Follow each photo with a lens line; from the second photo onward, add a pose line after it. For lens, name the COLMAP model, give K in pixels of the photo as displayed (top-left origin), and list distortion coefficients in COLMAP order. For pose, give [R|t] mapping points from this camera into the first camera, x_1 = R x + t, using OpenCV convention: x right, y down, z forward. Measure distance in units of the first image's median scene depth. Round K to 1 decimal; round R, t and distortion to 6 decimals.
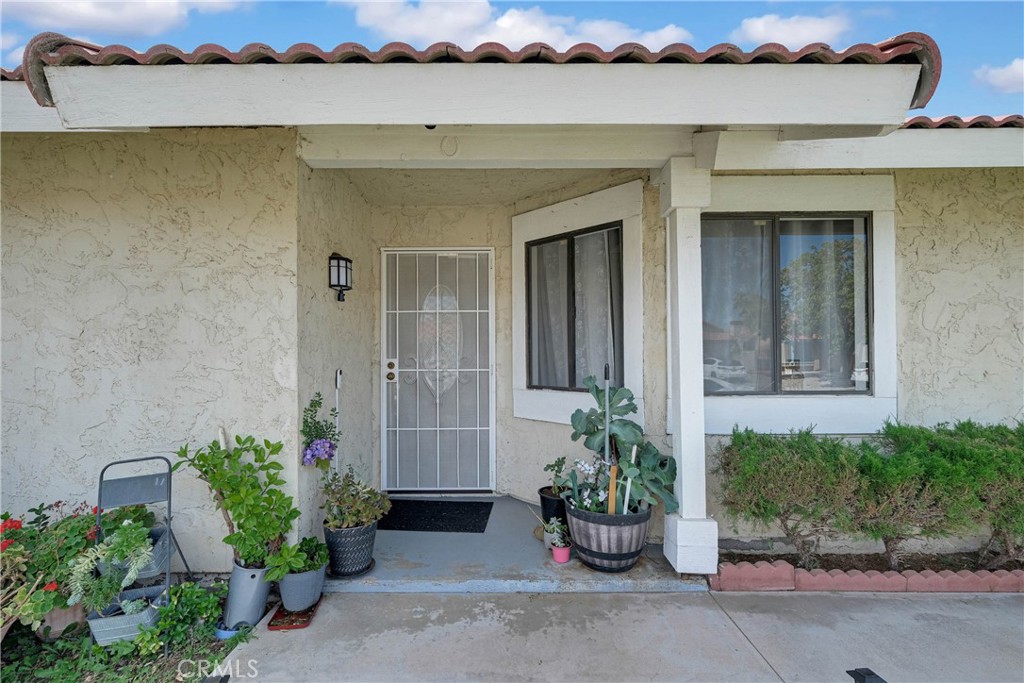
lens RADIAL K [[446.1, 0, 502.1], [0, 446.1, 345.0], [0, 0, 1]] dist [-0.003124, -0.001141]
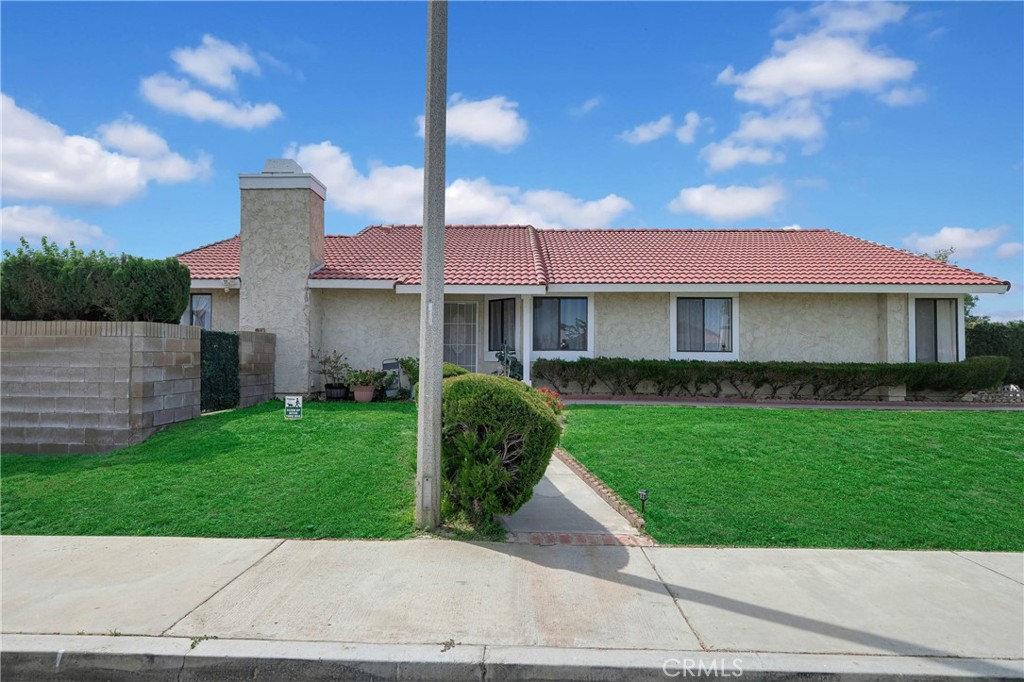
lens RADIAL K [[446.1, 0, 502.1], [0, 446.1, 344.5], [0, 0, 1]] dist [-0.003124, -0.001141]
pose [[0.999797, 0.011296, -0.016685, 0.279631], [-0.011423, 0.999907, -0.007487, 0.111504], [0.016599, 0.007676, 0.999833, -2.758863]]
